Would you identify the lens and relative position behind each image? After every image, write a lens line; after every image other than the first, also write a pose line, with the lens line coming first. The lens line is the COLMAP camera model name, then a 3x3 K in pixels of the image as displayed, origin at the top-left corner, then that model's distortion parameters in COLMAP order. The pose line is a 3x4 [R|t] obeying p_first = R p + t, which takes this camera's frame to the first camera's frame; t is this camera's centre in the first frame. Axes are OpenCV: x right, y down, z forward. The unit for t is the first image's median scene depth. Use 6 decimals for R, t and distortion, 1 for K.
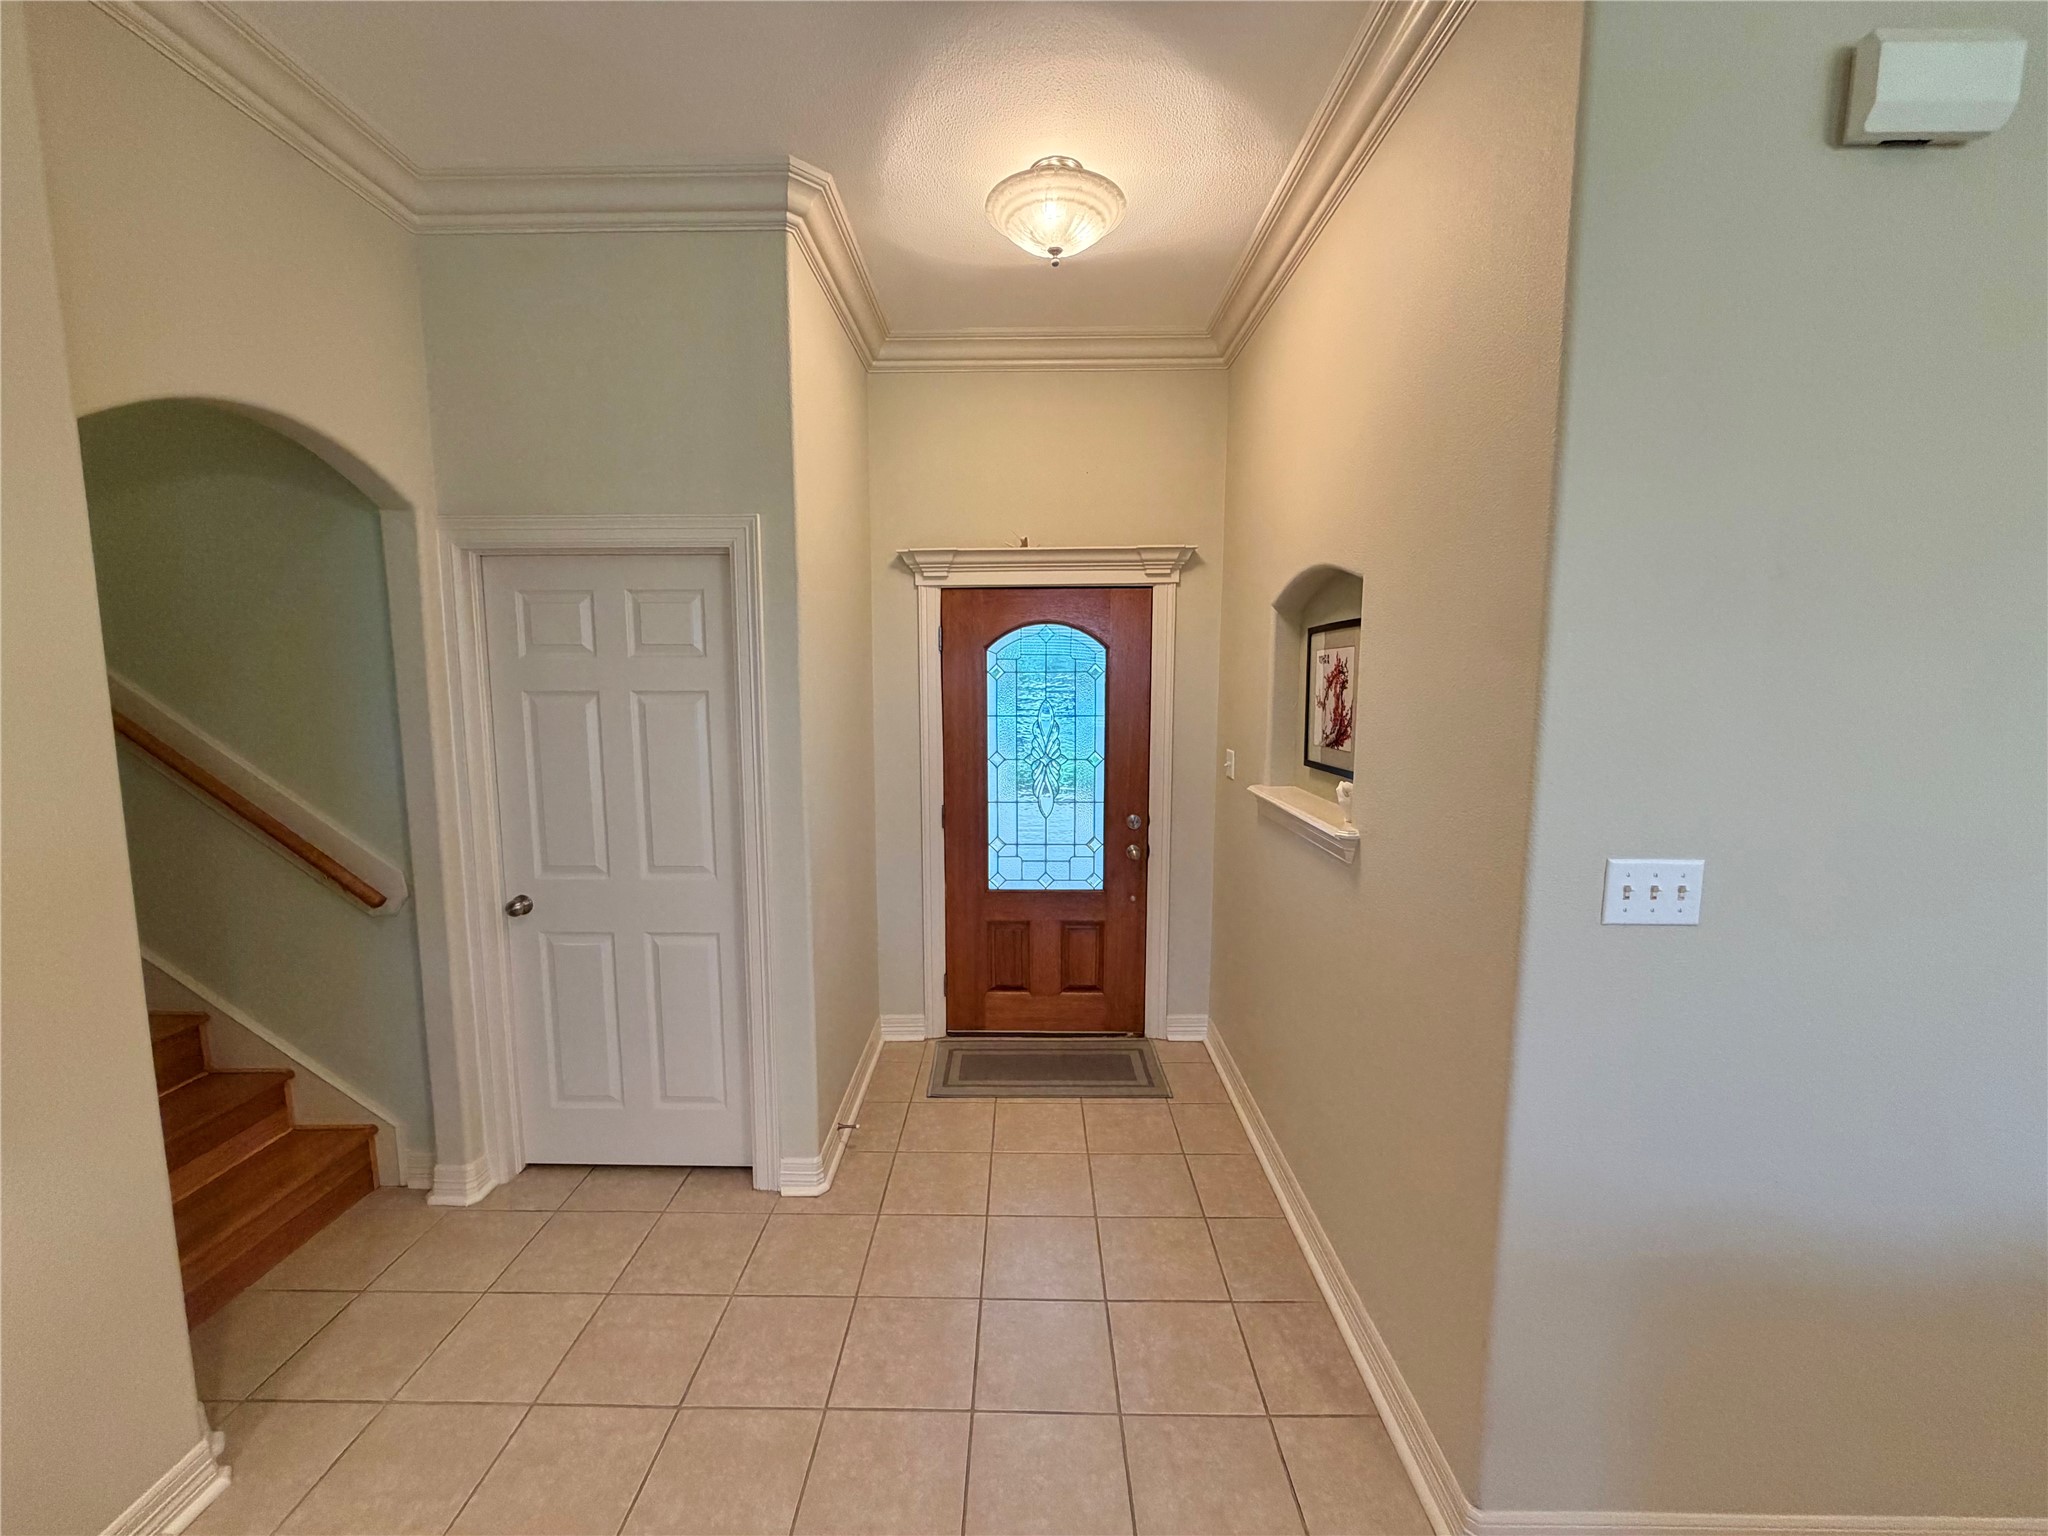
lens RADIAL K [[812.7, 0, 1016.0], [0, 812.7, 769.2], [0, 0, 1]] dist [-0.000575, 0.000071]
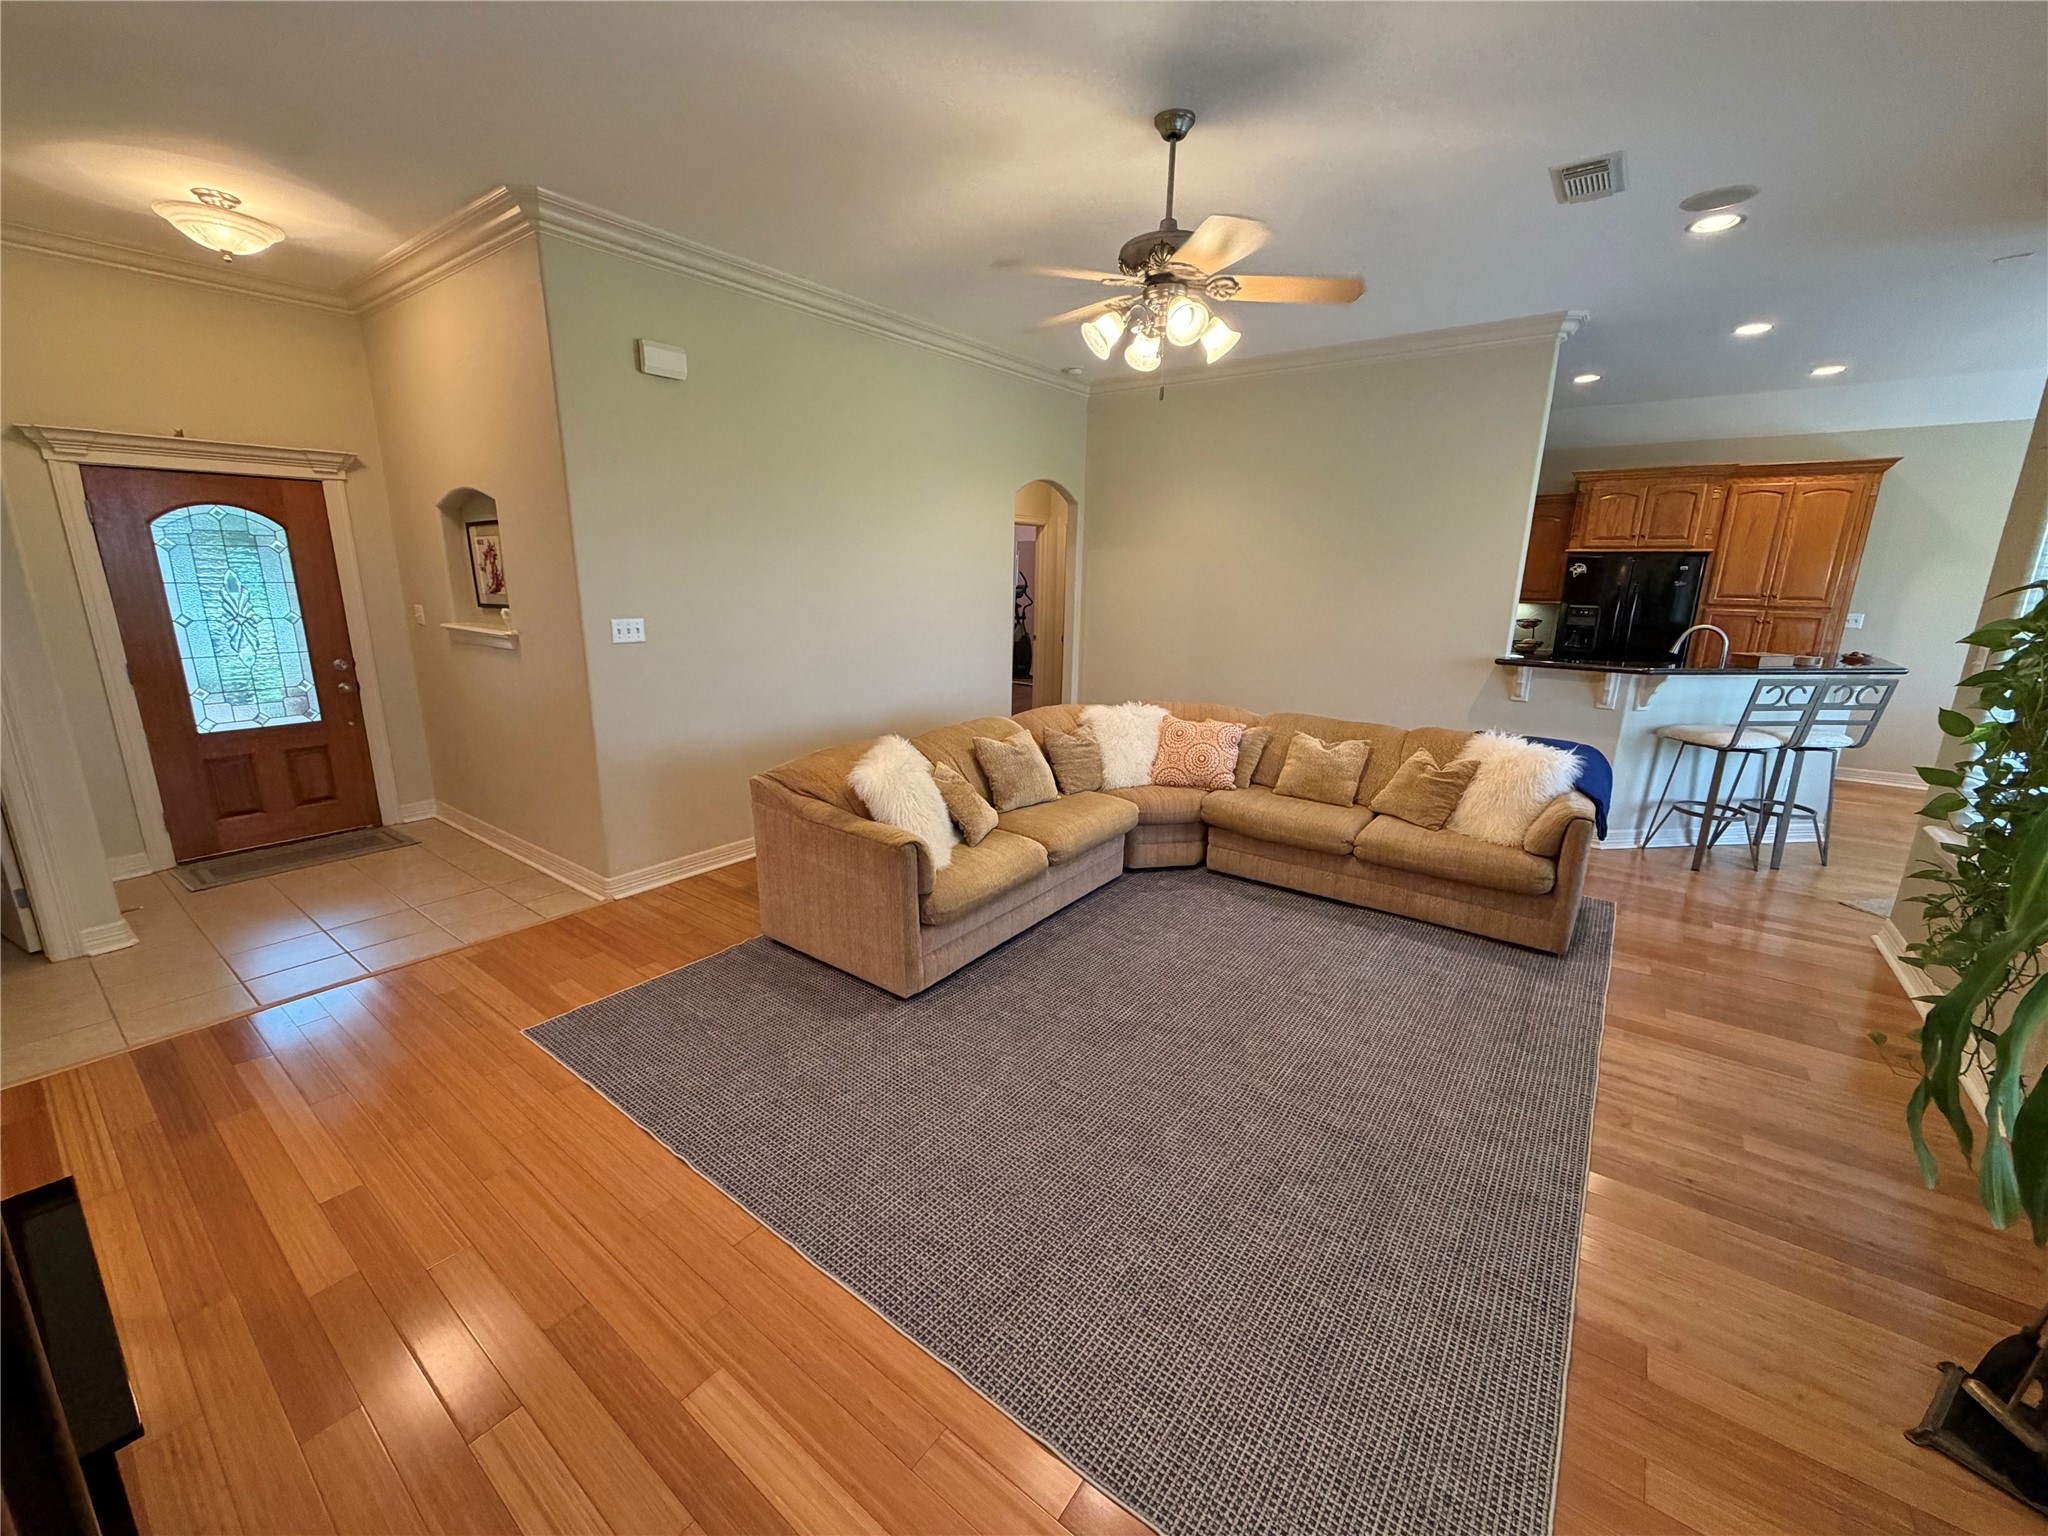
lens RADIAL K [[817.3, 0, 1016.4], [0, 817.3, 769.7], [0, 0, 1]] dist [0.000233, 0.000148]
pose [[0.593351, -0.182447, 0.783995, -0.287272], [0.080114, 0.982524, 0.168015, 0.101457], [-0.800947, -0.036883, 0.597598, -0.707194]]
